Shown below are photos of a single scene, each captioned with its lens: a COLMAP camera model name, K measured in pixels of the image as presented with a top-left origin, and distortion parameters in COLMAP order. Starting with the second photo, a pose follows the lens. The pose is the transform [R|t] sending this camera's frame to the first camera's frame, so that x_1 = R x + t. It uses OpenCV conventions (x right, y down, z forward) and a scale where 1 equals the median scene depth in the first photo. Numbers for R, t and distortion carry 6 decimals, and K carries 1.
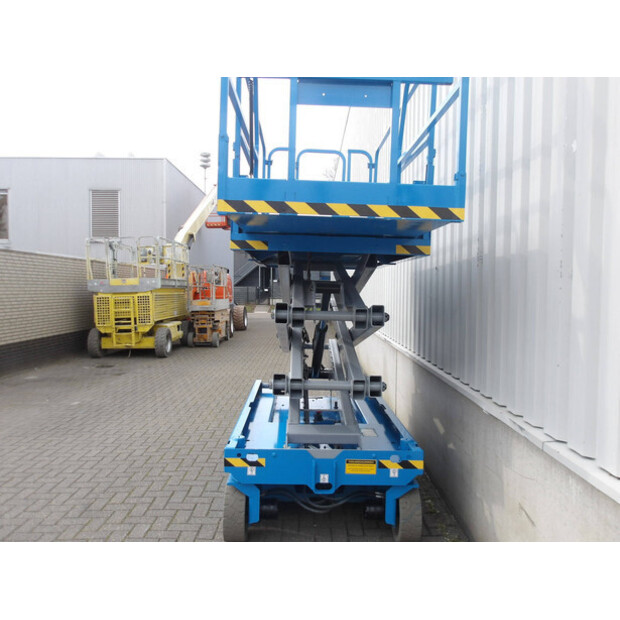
lens RADIAL K [[510.3, 0, 308.9], [0, 510.3, 310.4], [0, 0, 1]] dist [0.014756, -0.006070]
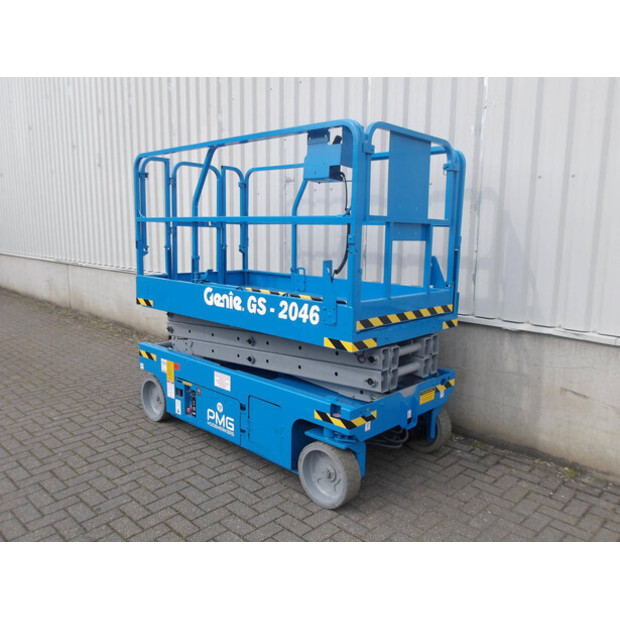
lens RADIAL K [[510.3, 0, 308.6], [0, 510.3, 309.4], [0, 0, 1]] dist [0.014756, -0.006070]
pose [[0.702588, -0.116311, 0.702027, -0.670068], [0.026424, 0.990136, 0.137598, -0.030339], [-0.711106, -0.078125, 0.698731, 0.340796]]
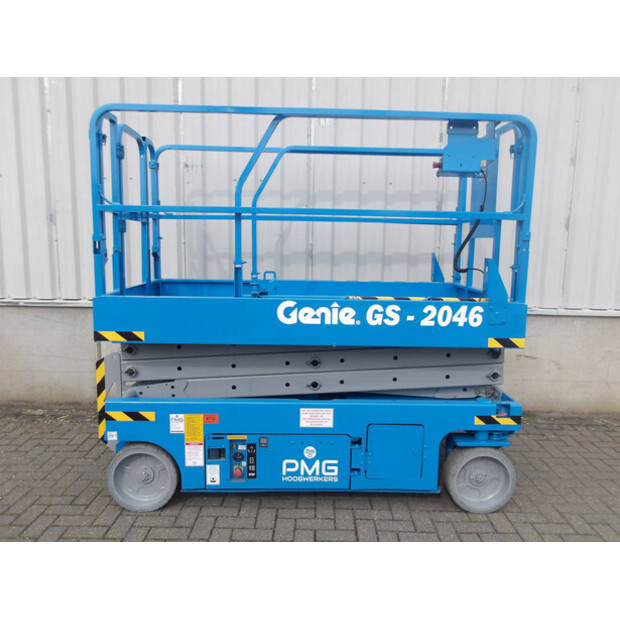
lens RADIAL K [[510.3, 0, 310.5], [0, 510.3, 309.7], [0, 0, 1]] dist [0.014756, -0.006070]
pose [[-0.003240, -0.158767, 0.987311, -0.841340], [0.023137, 0.987040, 0.158800, -0.046539], [-0.999727, 0.023358, 0.000475, 1.101211]]
